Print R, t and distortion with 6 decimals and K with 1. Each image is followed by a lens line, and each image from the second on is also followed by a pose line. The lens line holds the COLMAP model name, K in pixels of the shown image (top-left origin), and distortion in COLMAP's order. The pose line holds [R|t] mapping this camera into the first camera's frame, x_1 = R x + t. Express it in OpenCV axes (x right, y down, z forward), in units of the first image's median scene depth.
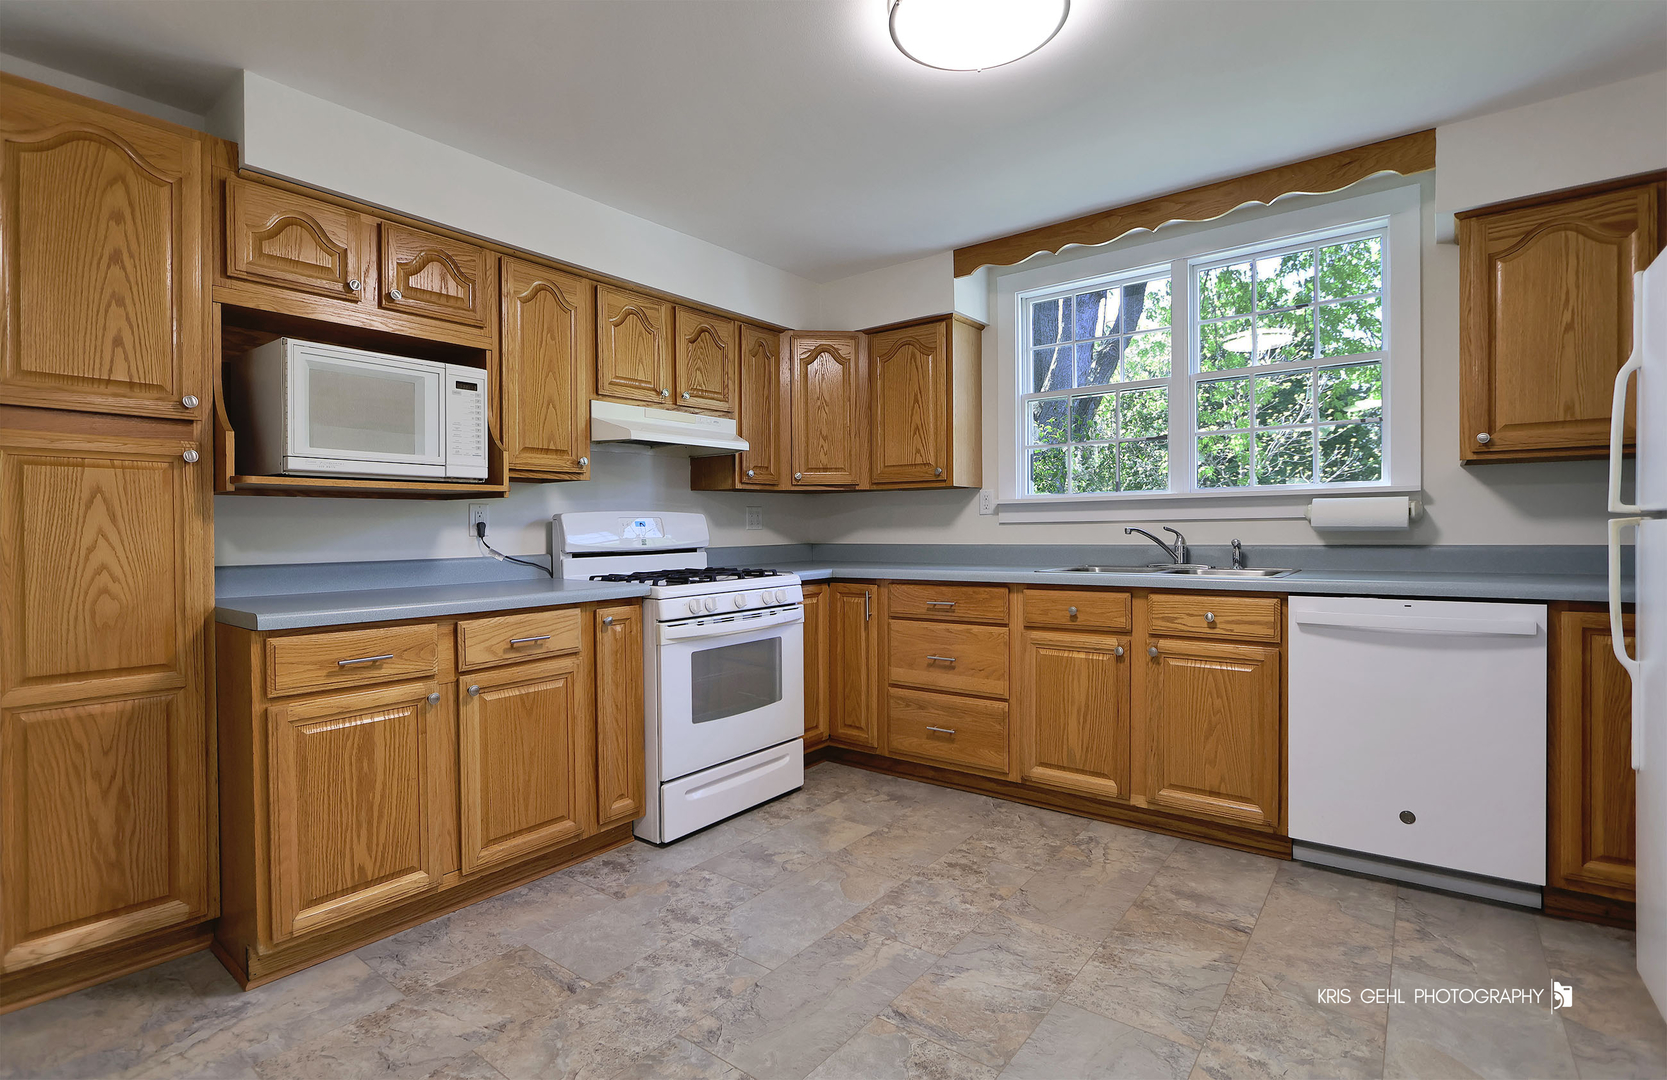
lens RADIAL K [[780.2, 0, 823.0], [0, 780.2, 542.1], [0, 0, 1]] dist [-0.029226, -0.001253]
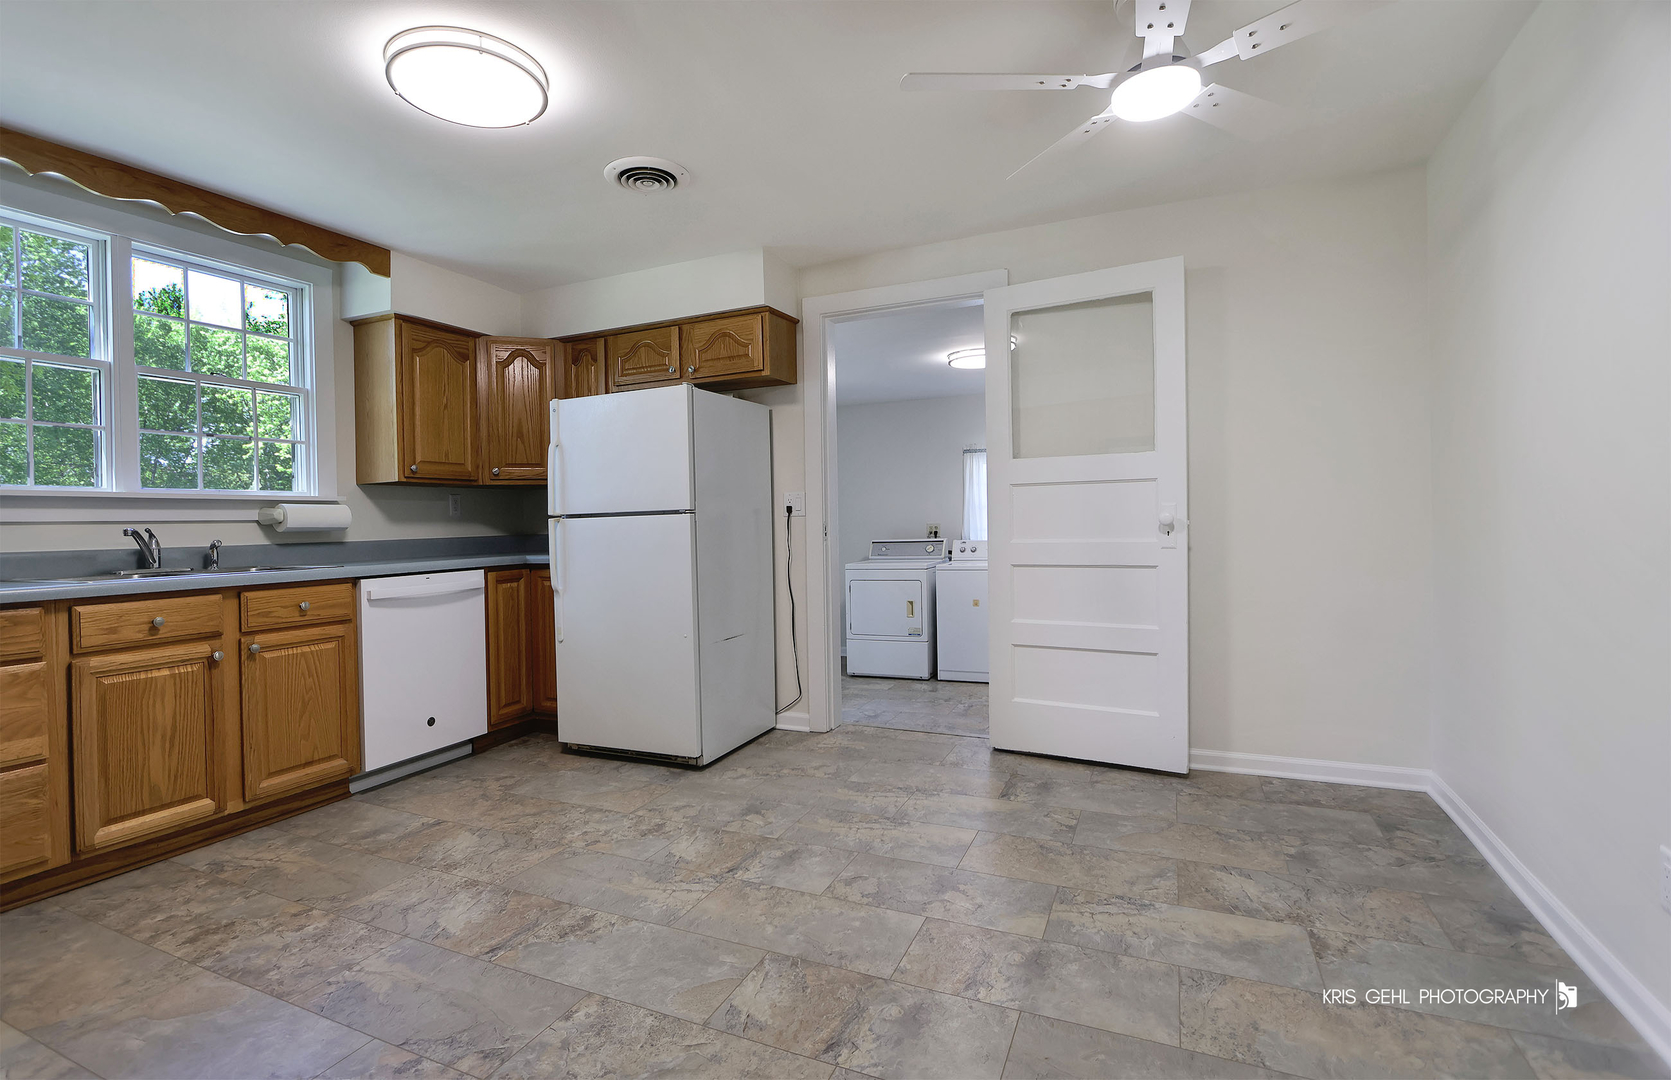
lens RADIAL K [[782.1, 0, 824.7], [0, 782.1, 523.0], [0, 0, 1]] dist [-0.029226, -0.001253]
pose [[-0.250885, 0.012315, 0.967939, -0.803858], [0.036905, 0.999314, -0.003149, 0.008568], [-0.967313, 0.034932, -0.251168, 0.570115]]
